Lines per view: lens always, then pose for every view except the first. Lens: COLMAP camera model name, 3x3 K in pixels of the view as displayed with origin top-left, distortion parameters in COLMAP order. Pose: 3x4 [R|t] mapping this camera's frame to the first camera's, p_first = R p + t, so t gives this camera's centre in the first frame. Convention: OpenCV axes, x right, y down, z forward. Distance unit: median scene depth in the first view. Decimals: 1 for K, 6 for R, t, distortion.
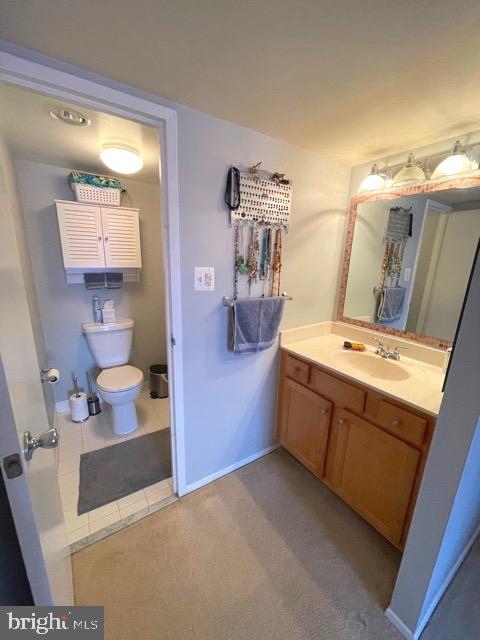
lens RADIAL K [[255.4, 0, 237.1], [0, 255.4, 313.4], [0, 0, 1]] dist [-0.002705, -0.000140]
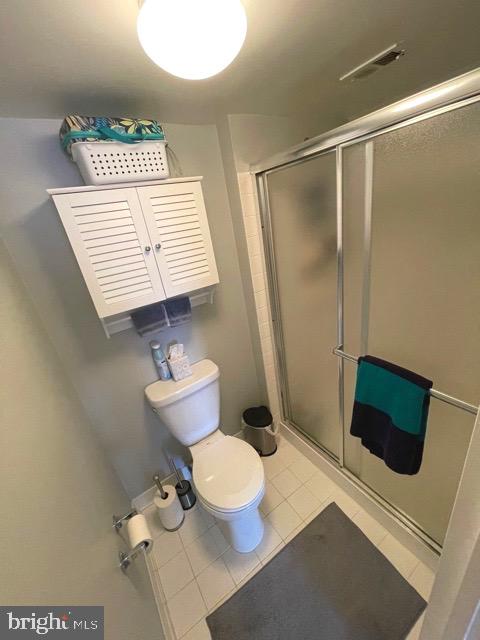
lens RADIAL K [[255.4, 0, 237.1], [0, 255.4, 313.4], [0, 0, 1]] dist [-0.002705, -0.000140]
pose [[0.982390, -0.171544, -0.074043, -0.335424], [0.180323, 0.974255, 0.135320, -0.200688], [0.048923, -0.146288, 0.988032, 0.464368]]
